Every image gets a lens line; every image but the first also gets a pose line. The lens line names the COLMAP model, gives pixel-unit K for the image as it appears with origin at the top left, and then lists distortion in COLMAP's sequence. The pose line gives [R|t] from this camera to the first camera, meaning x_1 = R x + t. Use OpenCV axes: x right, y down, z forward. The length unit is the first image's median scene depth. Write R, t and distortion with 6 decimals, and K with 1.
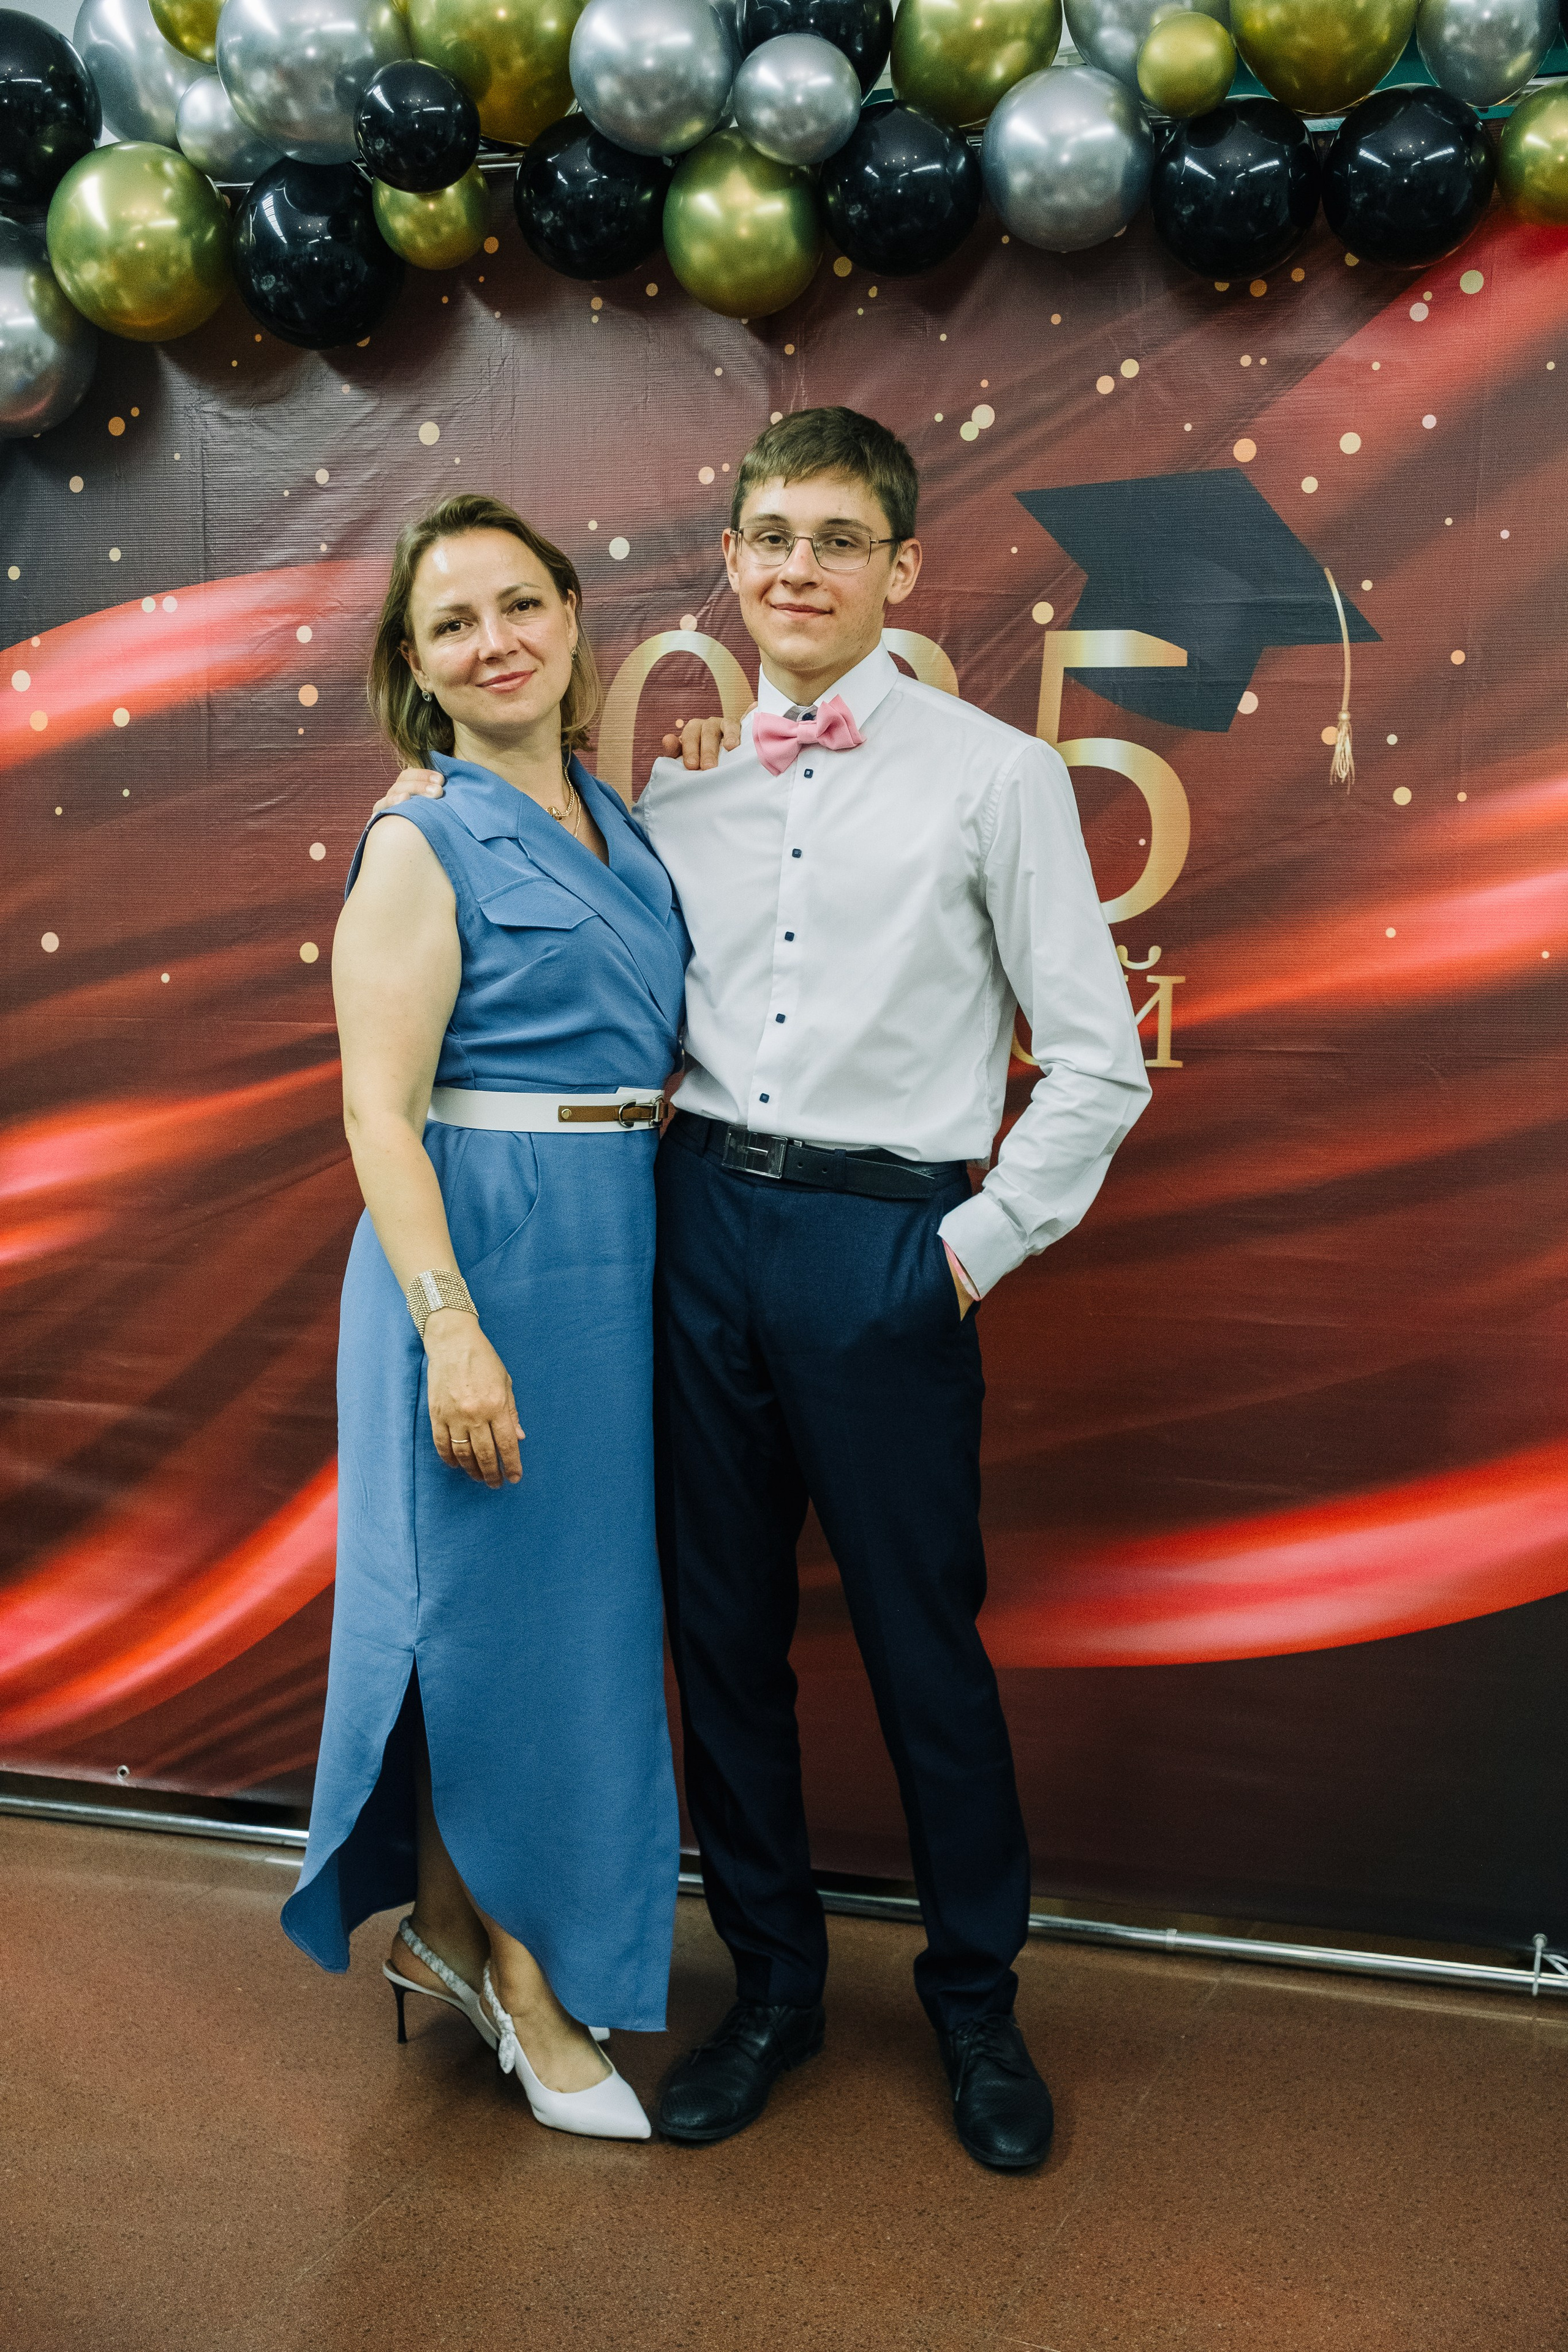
lens RADIAL K [[2784.7, 0, 789.6], [0, 2784.7, 1186.3], [0, 0, 1]] dist [0.028705, 0.000000]
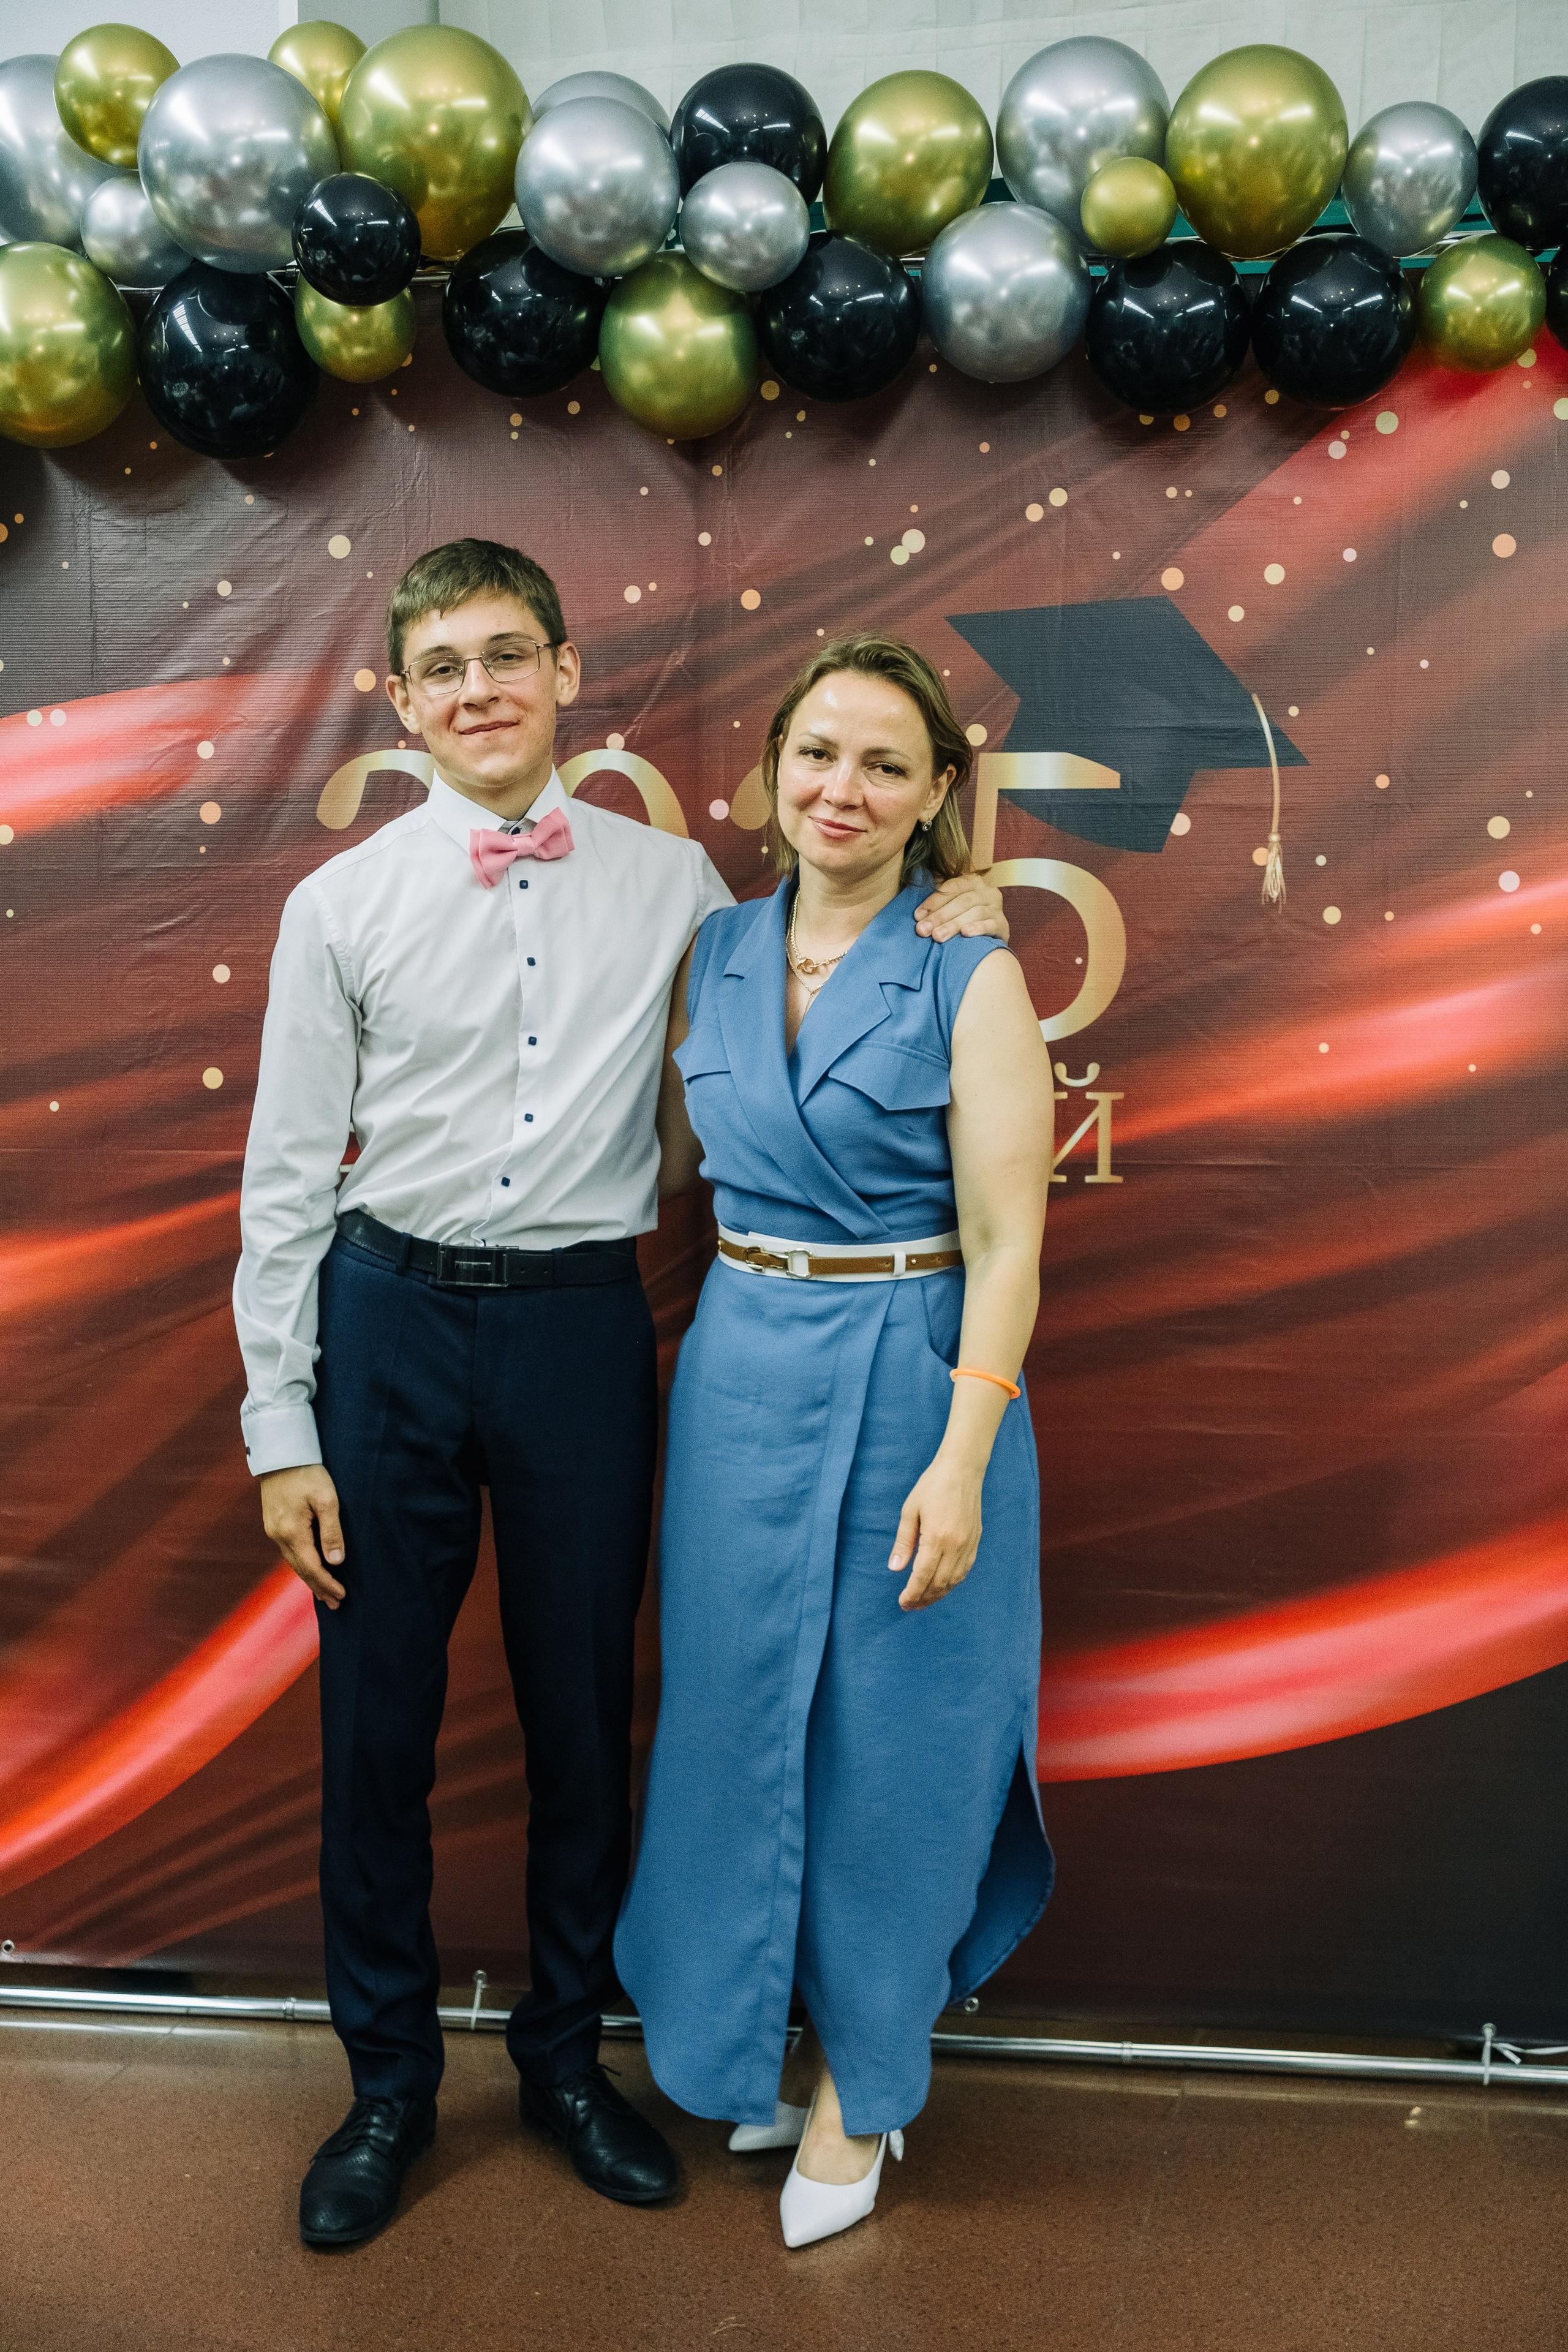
lens RADIAL K [[2784.7, 0, 794.7], [0, 2784.7, 1185.3], [0, 0, 1]] dist [0.028705, 0.000000]
pose [[0.987287, -0.018144, 0.157906, -0.136433], [0.023642, 0.999176, -0.033005, -0.010956], [-0.157177, 0.036318, 0.986902, 0.020288]]
